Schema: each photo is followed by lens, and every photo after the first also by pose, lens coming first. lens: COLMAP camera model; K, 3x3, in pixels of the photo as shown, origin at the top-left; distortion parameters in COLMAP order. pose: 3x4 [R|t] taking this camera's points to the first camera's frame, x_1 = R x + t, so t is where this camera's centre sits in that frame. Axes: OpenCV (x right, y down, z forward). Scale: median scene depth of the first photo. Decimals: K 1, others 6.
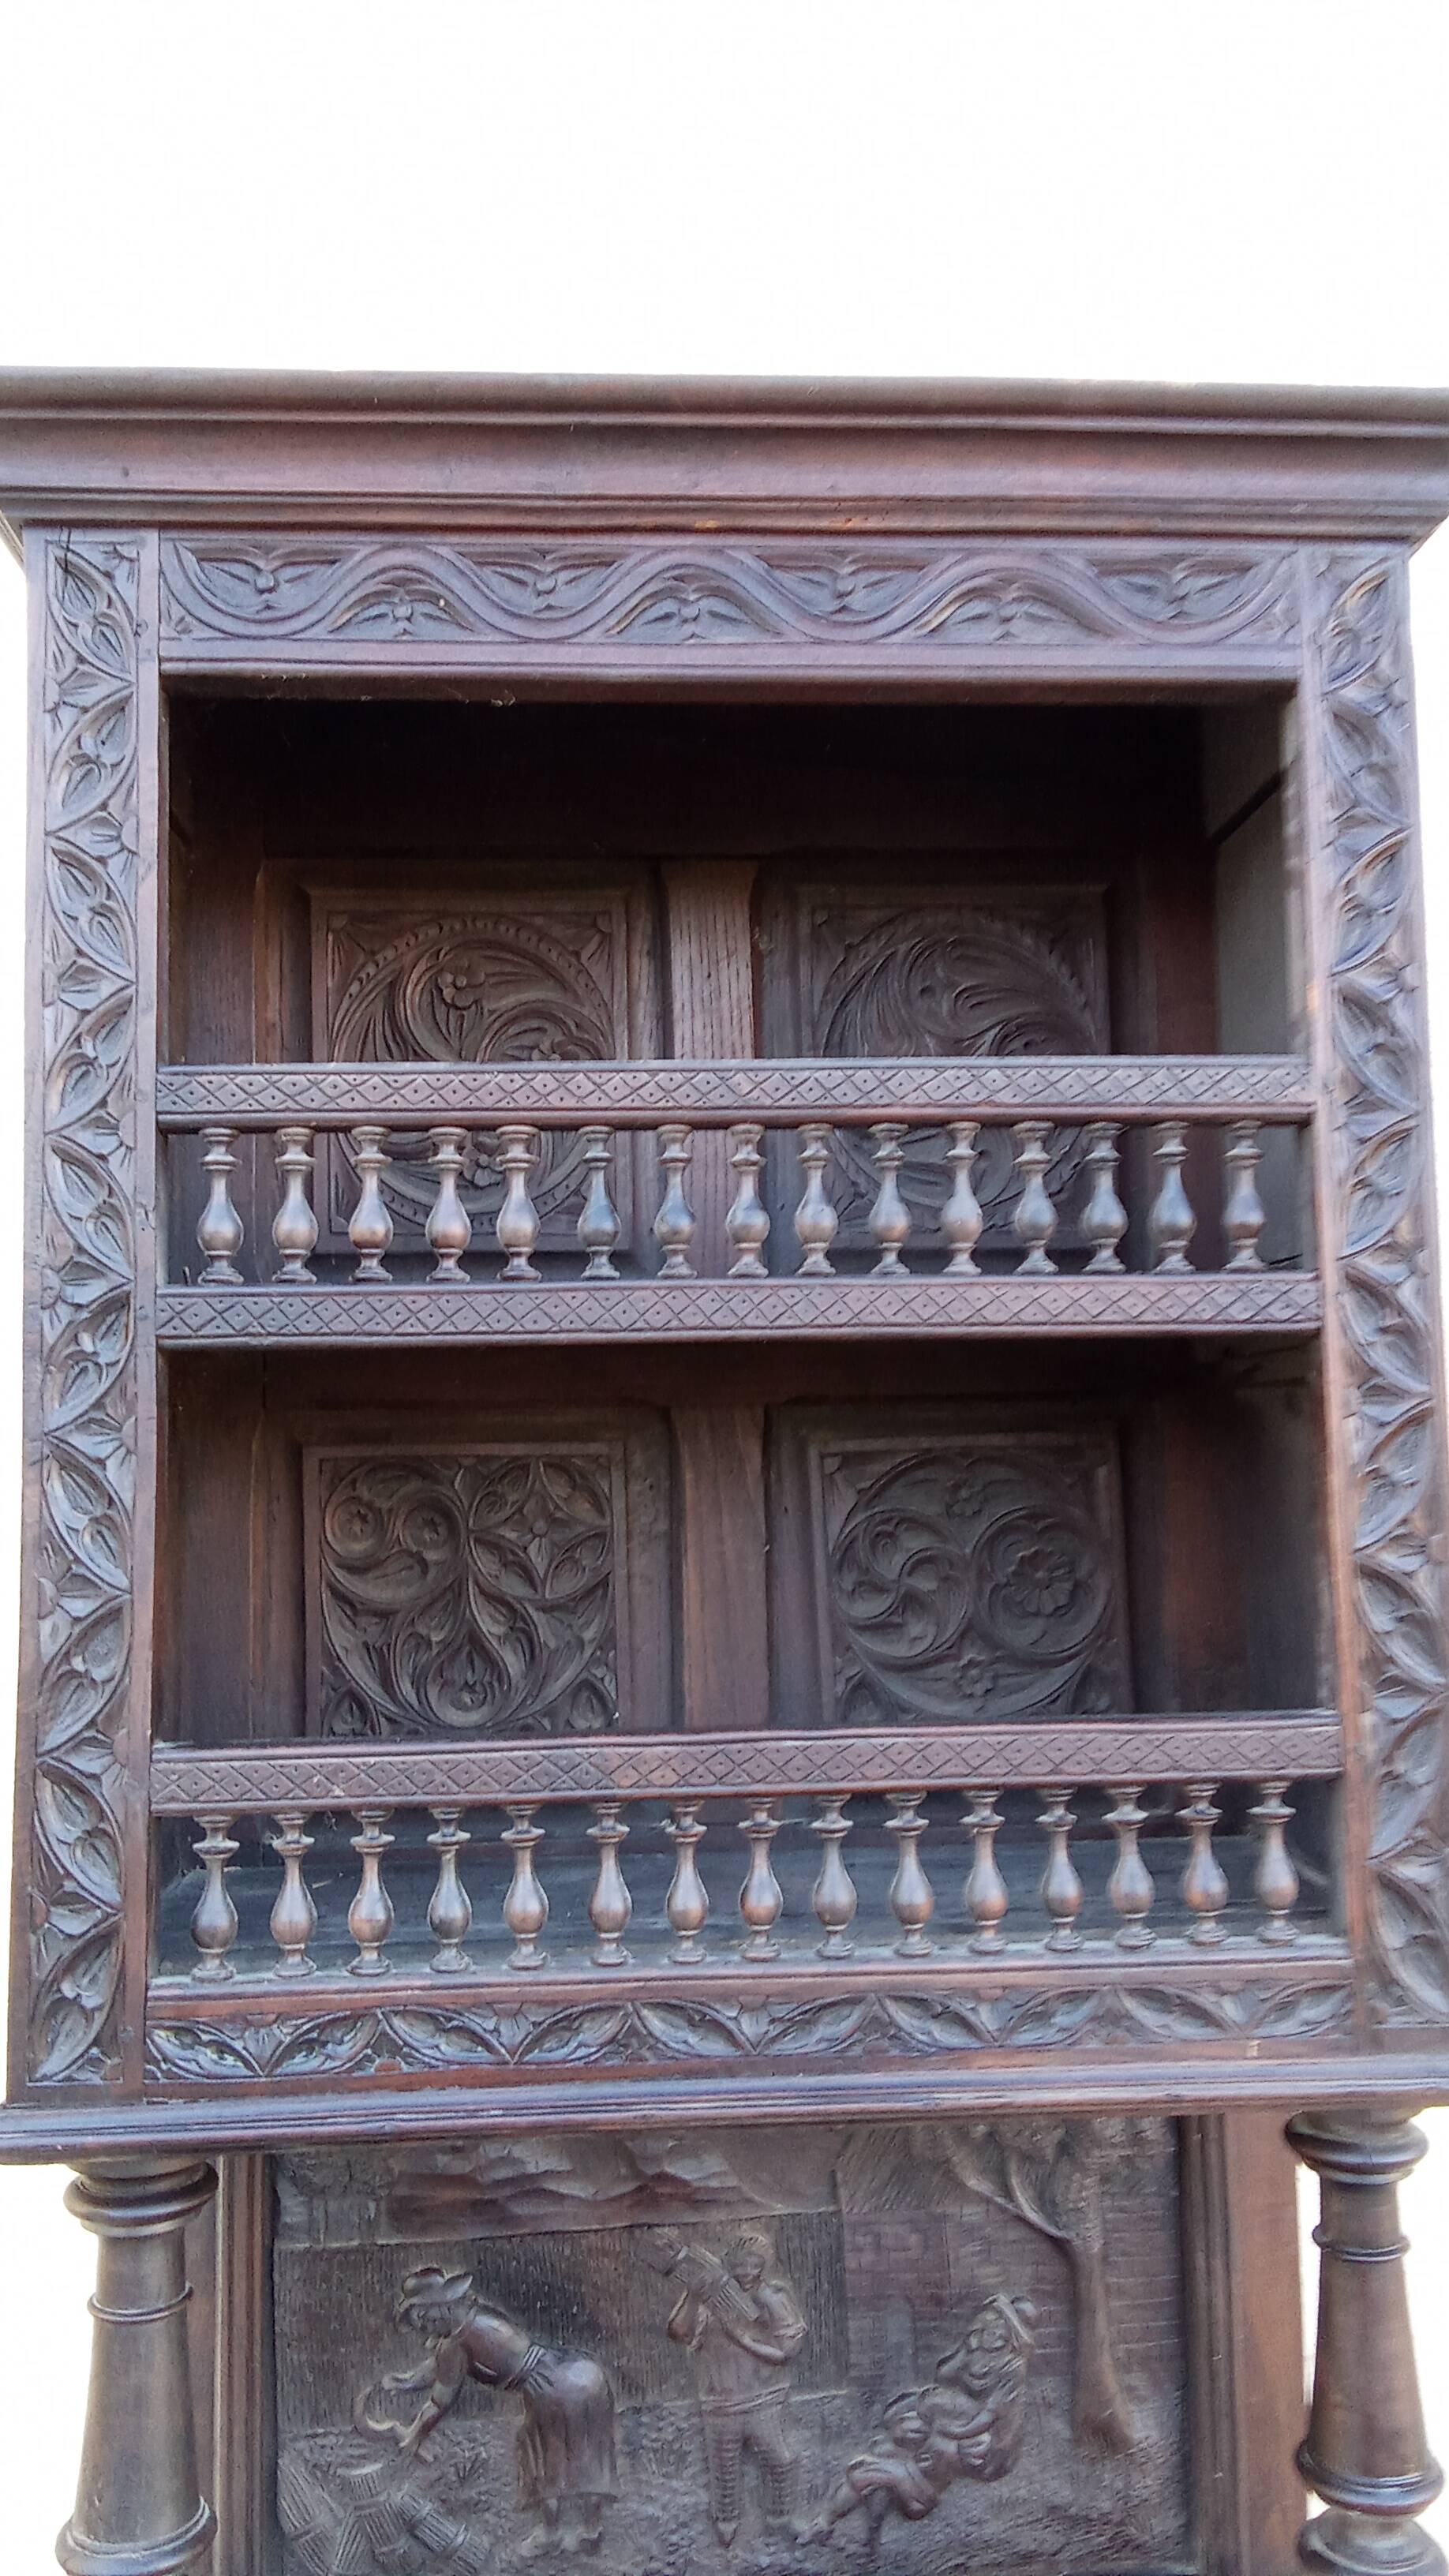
lens RADIAL K [[1990.5, 0, 739.8], [0, 1990.5, 1297.7], [0, 0, 1]] dist [0.058596, -0.101123]
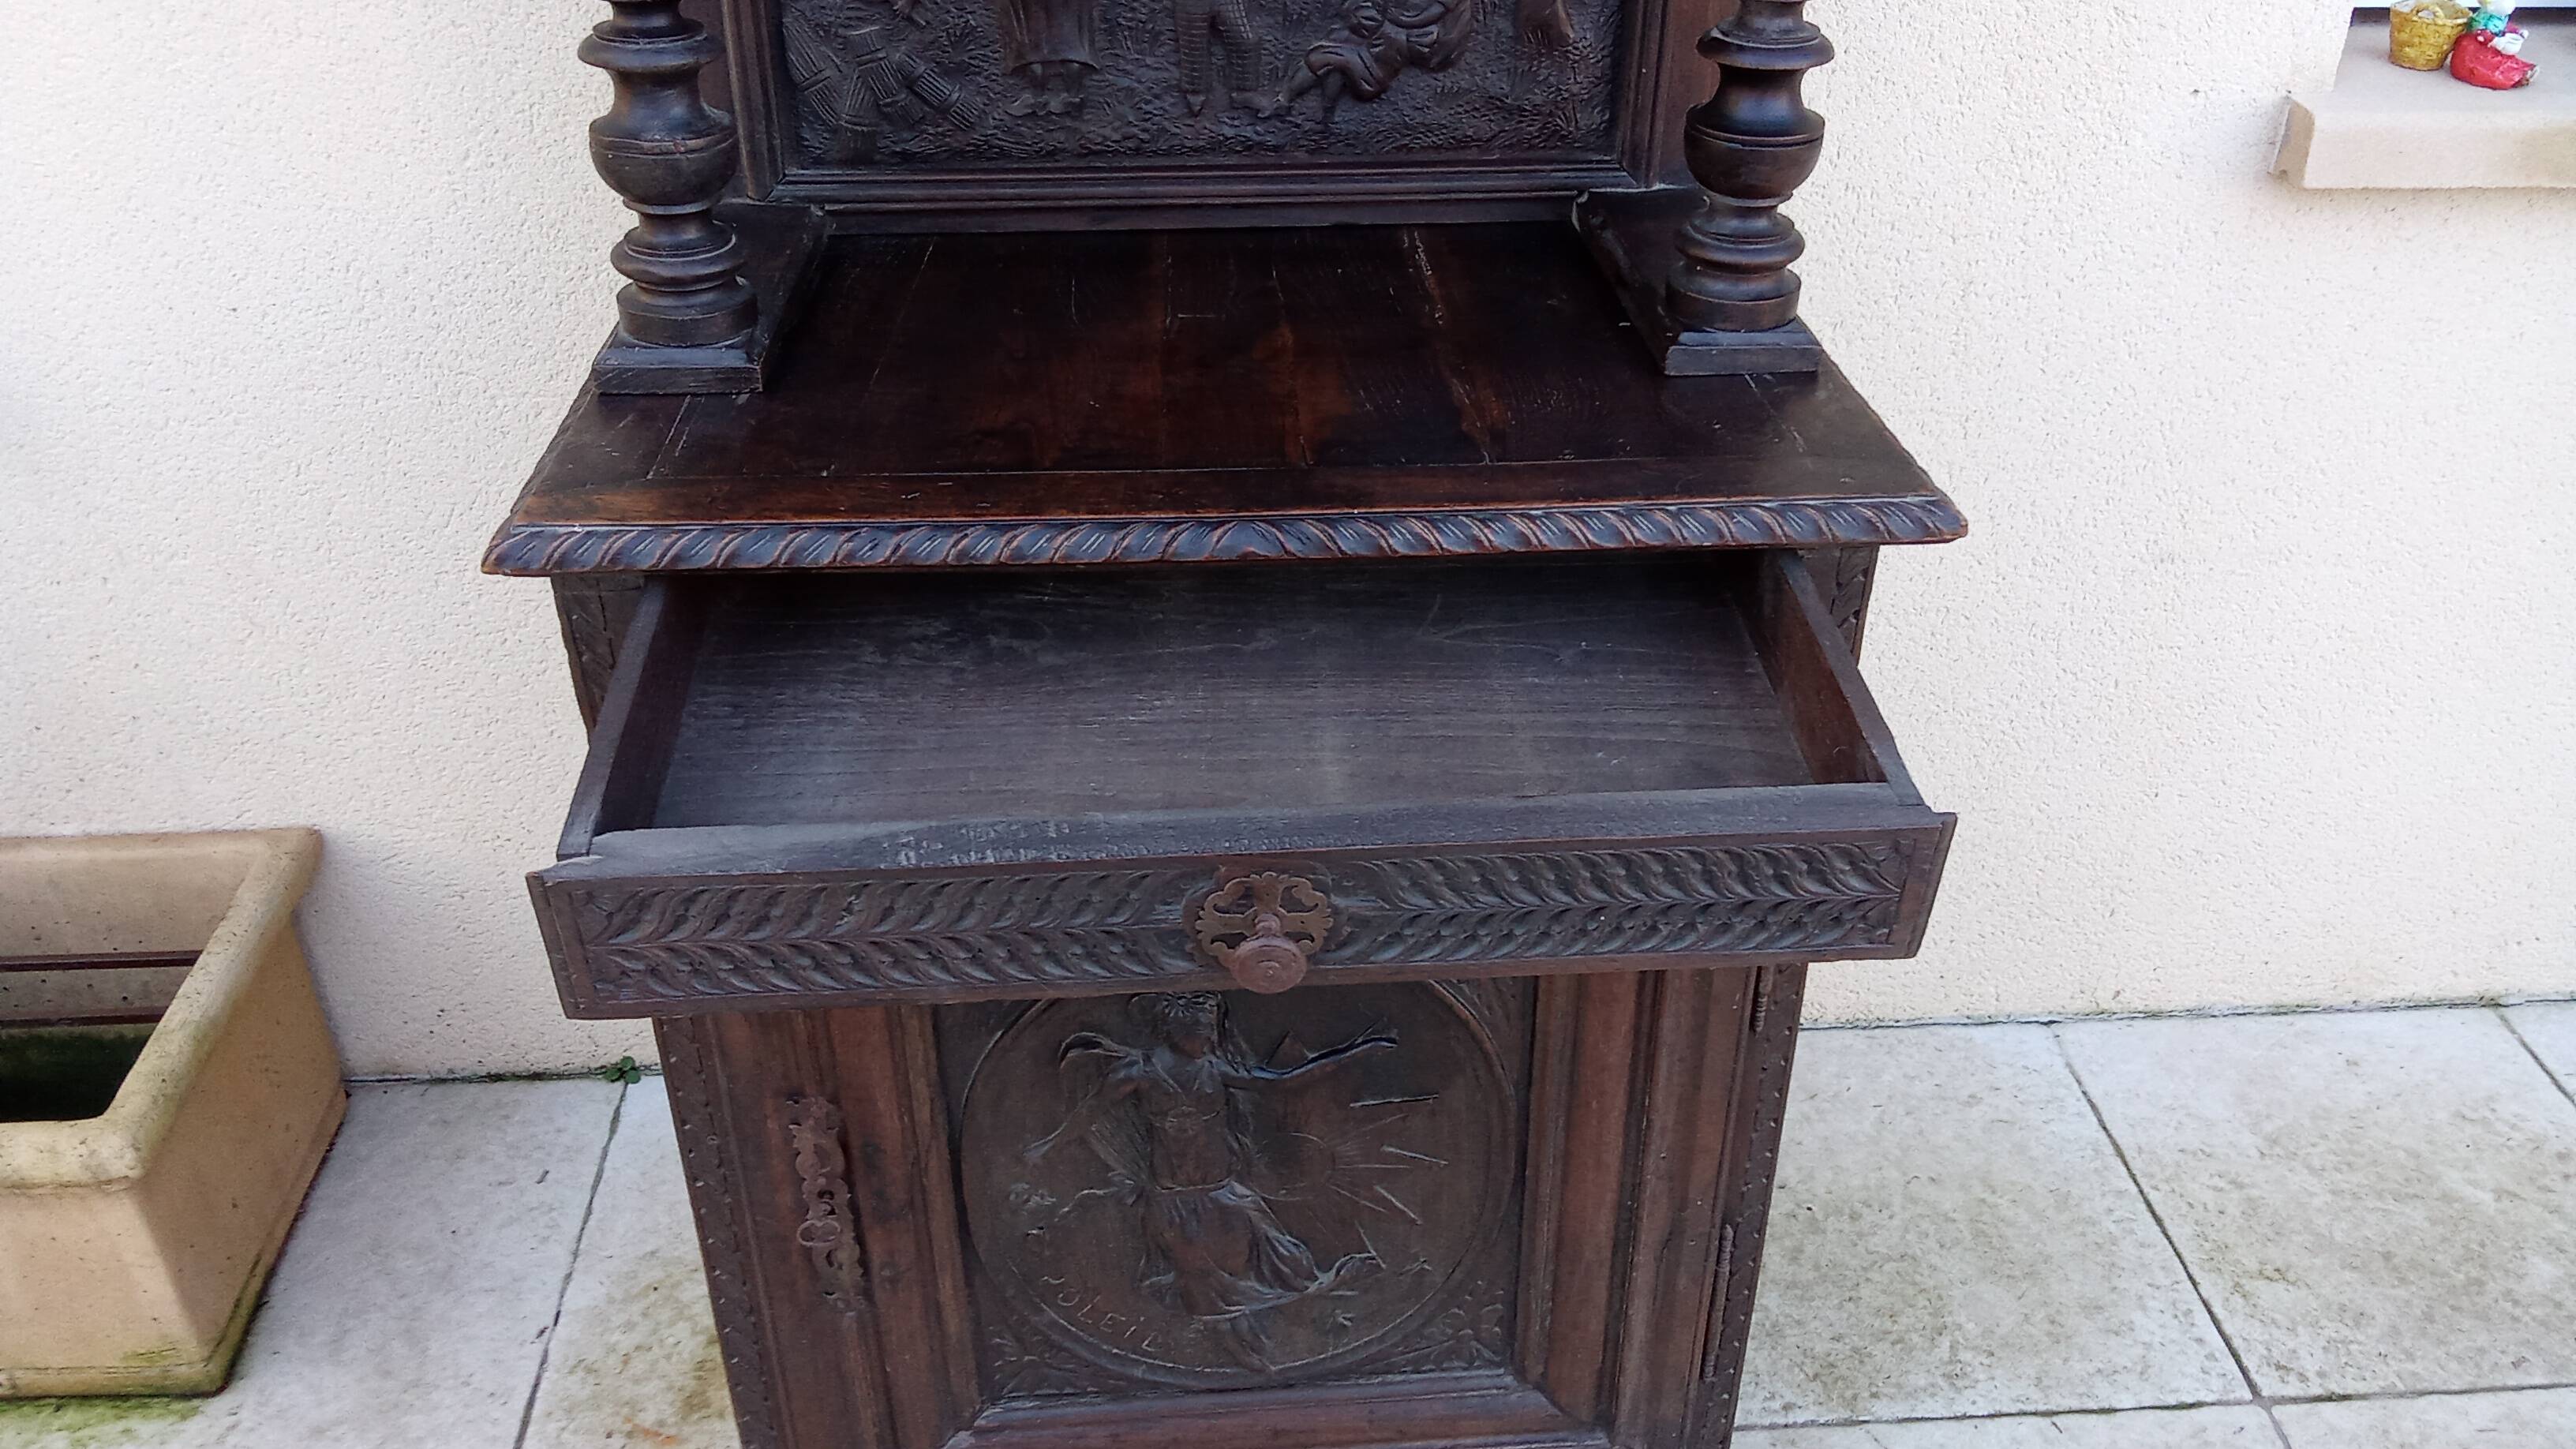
lens RADIAL K [[2002.1, 0, 1291.7], [0, 2002.1, 711.3], [0, 0, 1]] dist [0.066865, -0.112953]
pose [[0.999595, 0.025375, 0.012892, 0.040885], [-0.028091, 0.806682, 0.590317, 0.225061], [0.004579, -0.590440, 0.807068, -0.103322]]
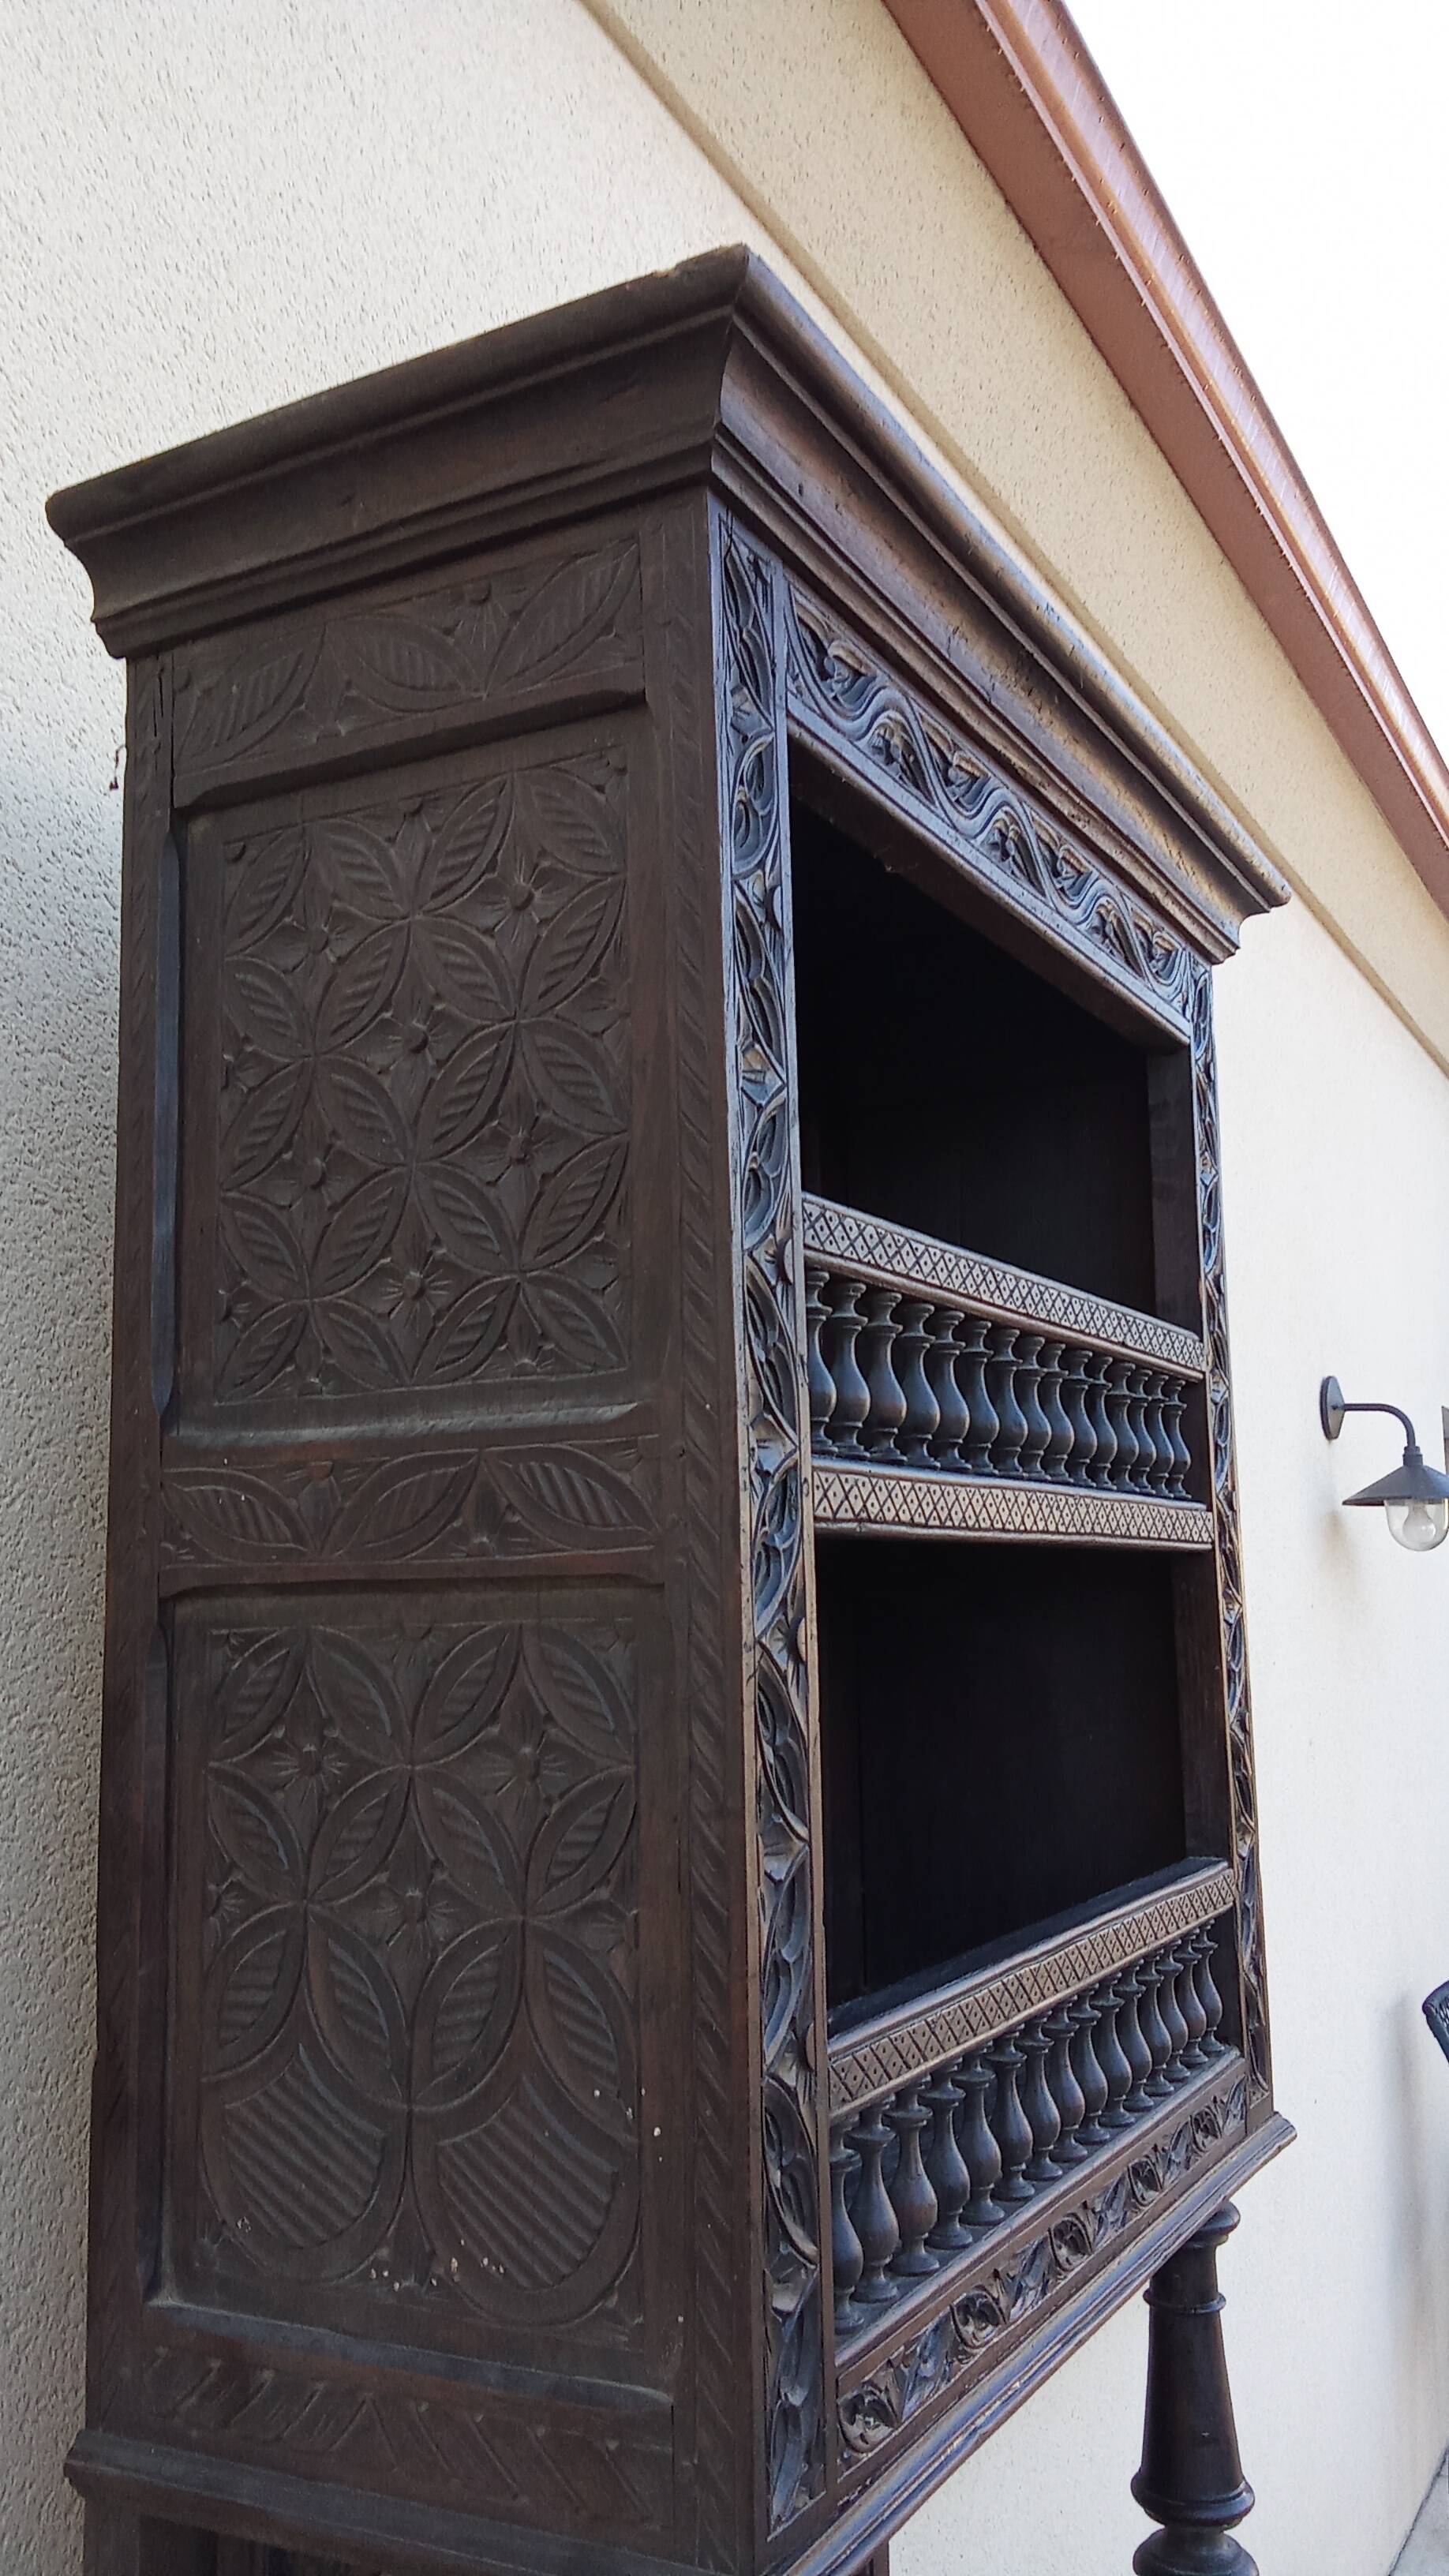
lens RADIAL K [[1990.5, 0, 739.8], [0, 1990.5, 1297.7], [0, 0, 1]] dist [0.058596, -0.101123]
pose [[0.539310, 0.133846, 0.831403, -0.791235], [-0.058864, 0.990865, -0.121334, 0.023714], [-0.840048, 0.016496, 0.542262, 0.465593]]
